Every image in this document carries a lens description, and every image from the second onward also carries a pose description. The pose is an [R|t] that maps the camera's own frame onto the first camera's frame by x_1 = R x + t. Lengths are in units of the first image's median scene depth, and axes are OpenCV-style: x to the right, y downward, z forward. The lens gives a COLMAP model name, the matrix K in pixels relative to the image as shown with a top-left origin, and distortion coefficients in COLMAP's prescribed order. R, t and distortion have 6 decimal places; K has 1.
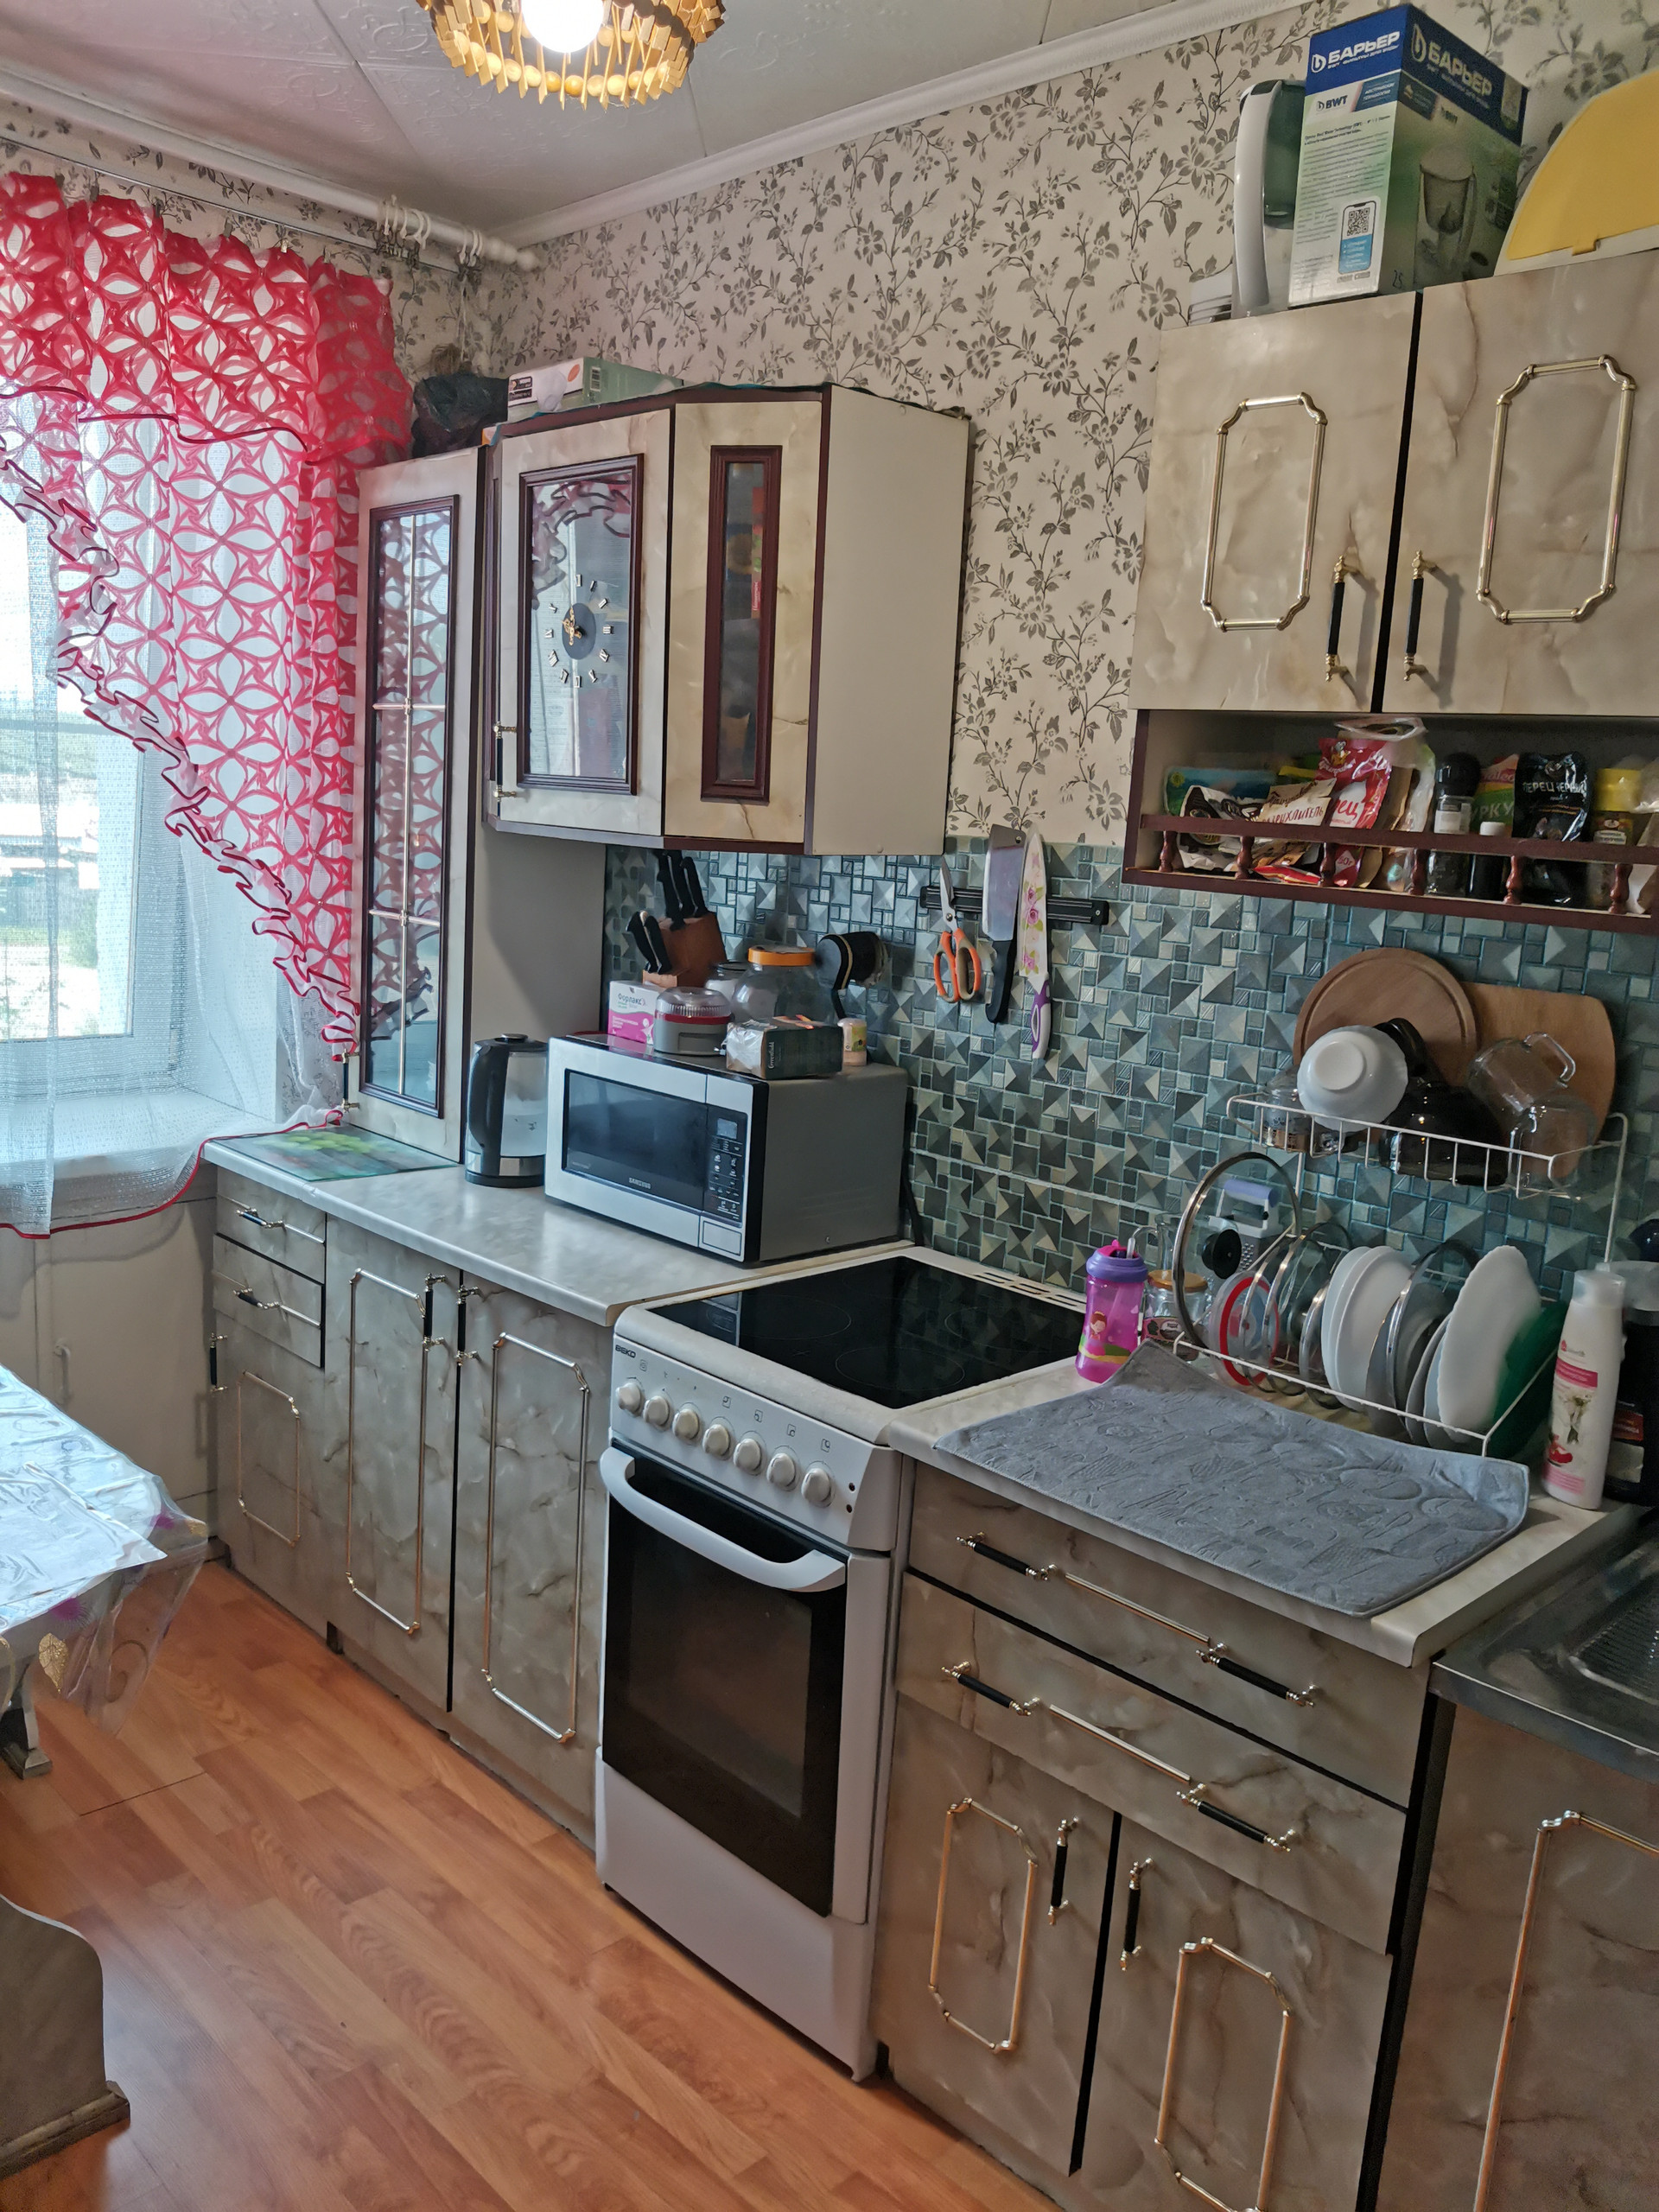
lens RADIAL K [[1687.2, 0, 829.3], [0, 1687.2, 1111.2], [0, 0, 1]] dist [-0.042778, -0.006415]
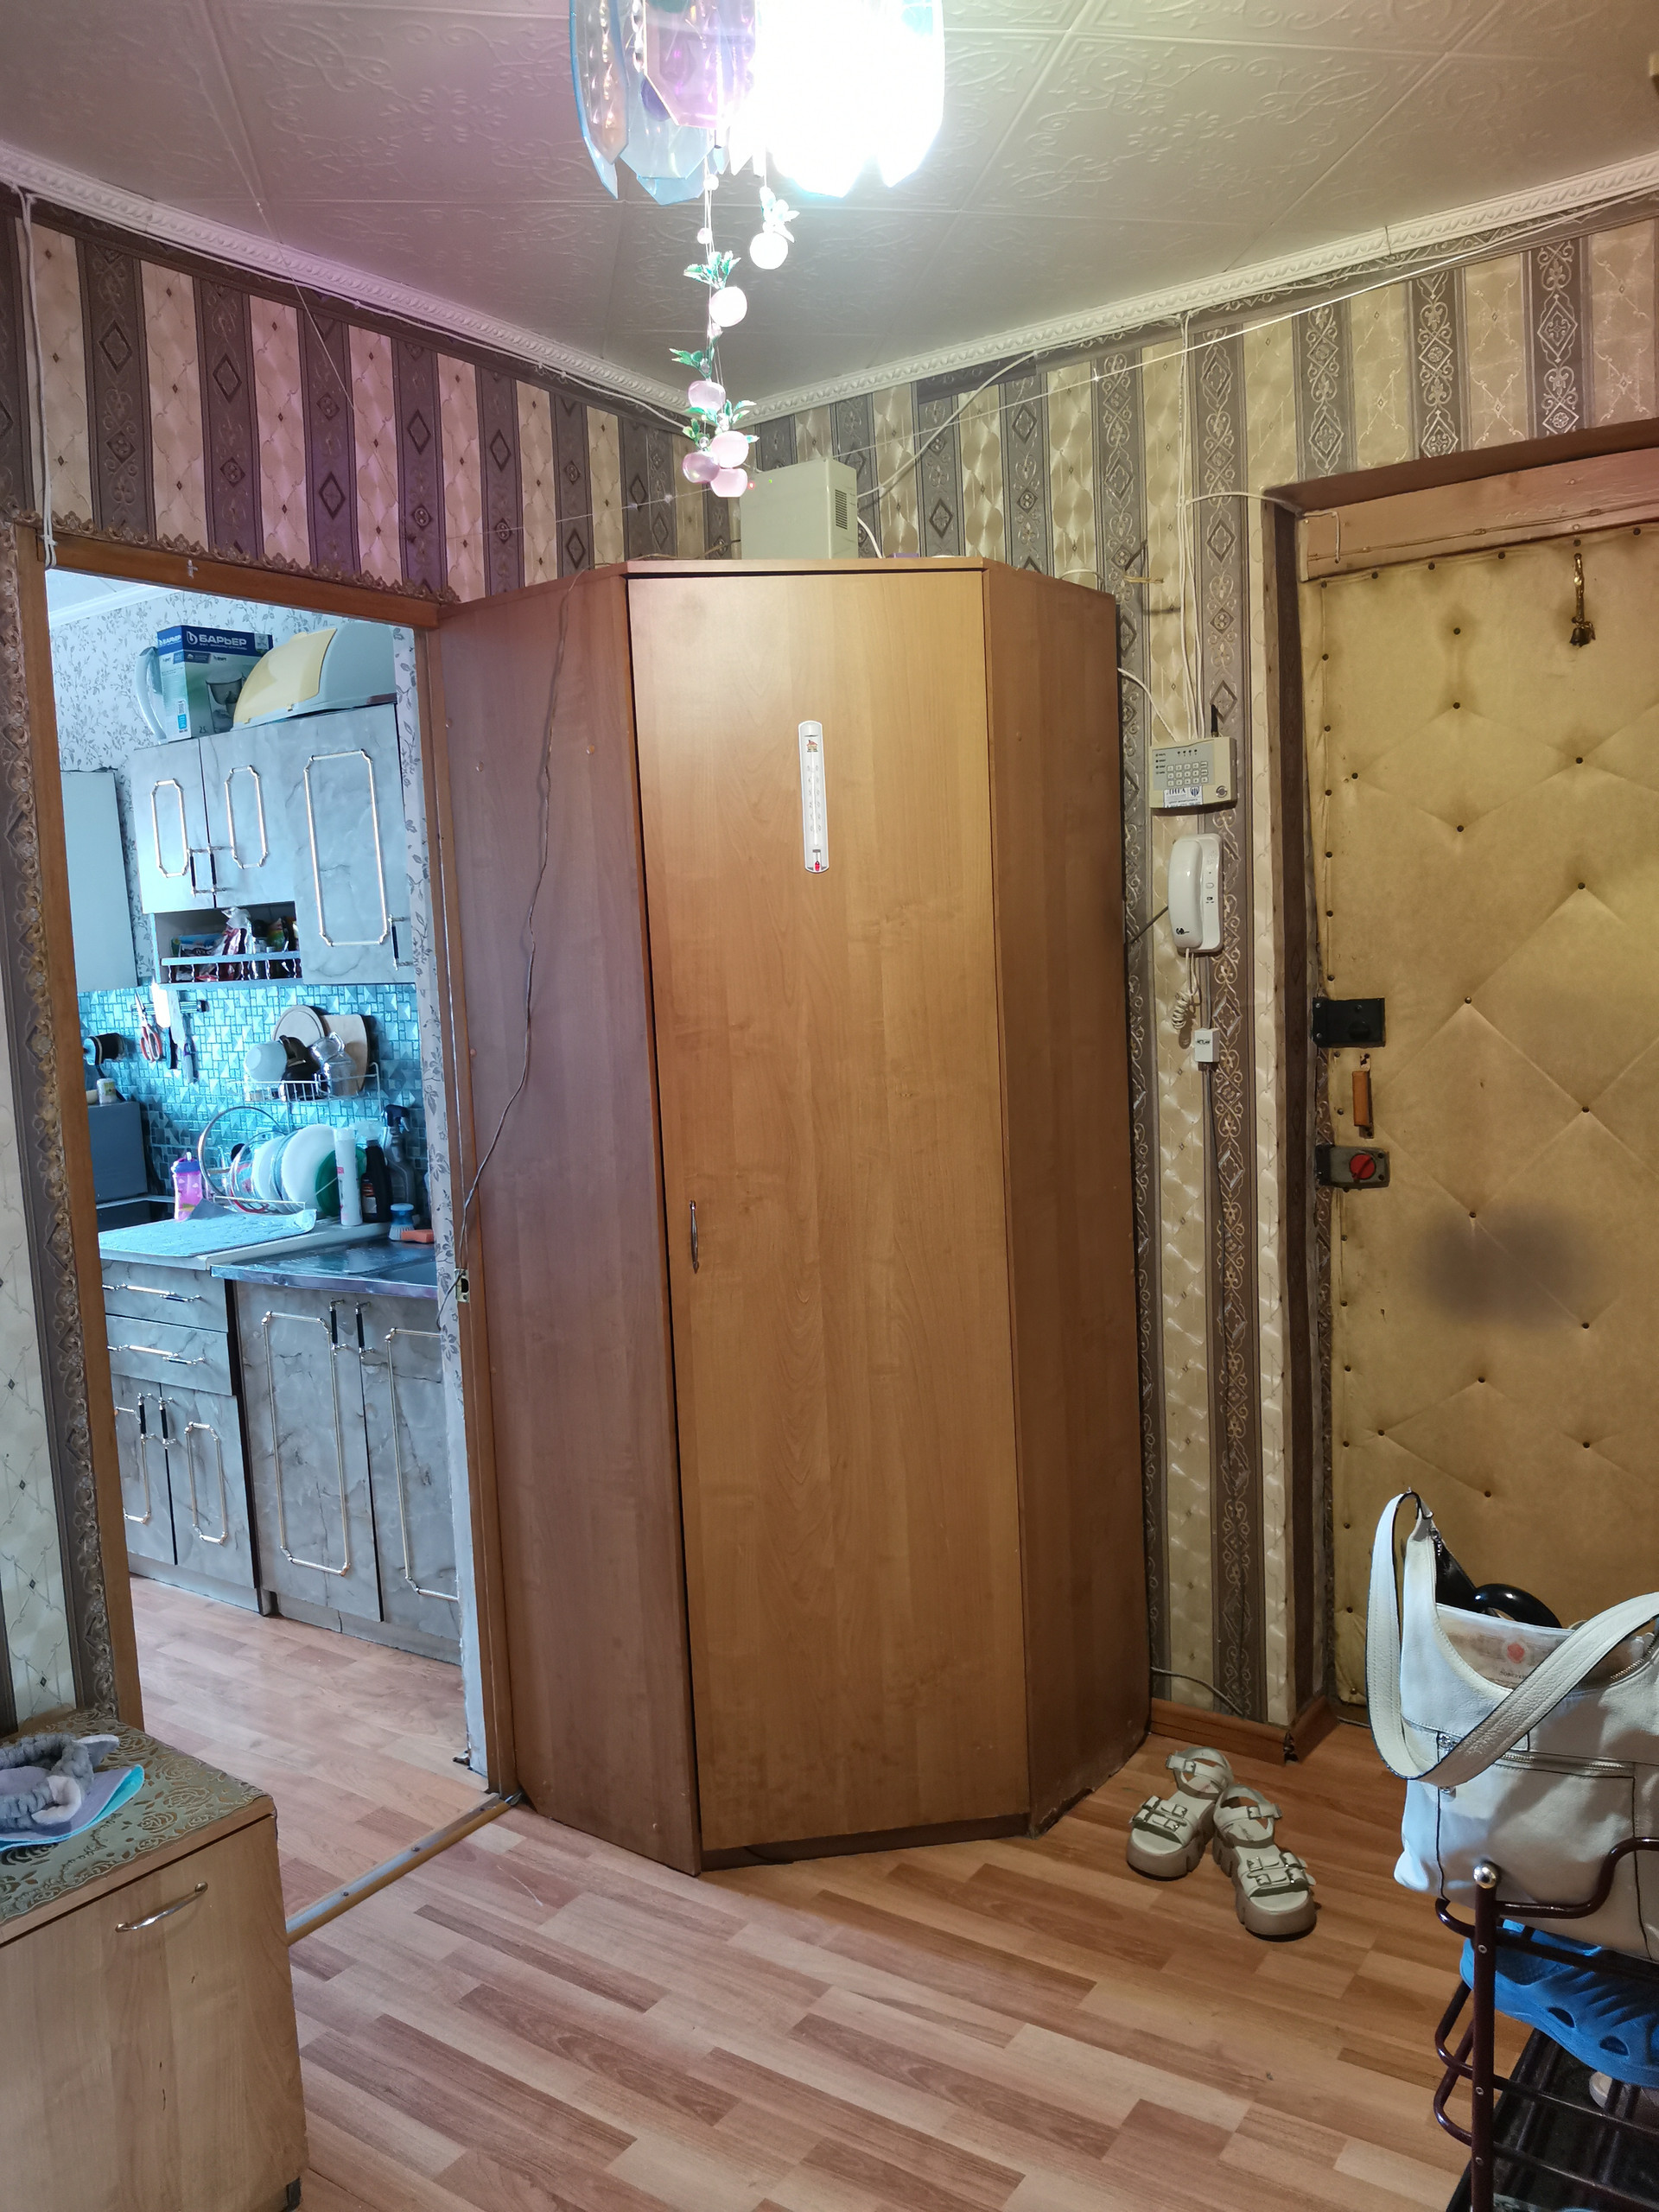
lens RADIAL K [[1687.2, 0, 830.8], [0, 1687.2, 1103.8], [0, 0, 1]] dist [-0.042778, -0.006415]
pose [[0.978283, -0.135463, 0.156880, 0.555786], [0.146997, 0.987041, -0.064362, 0.231899], [-0.146129, 0.086025, 0.985518, -1.055206]]
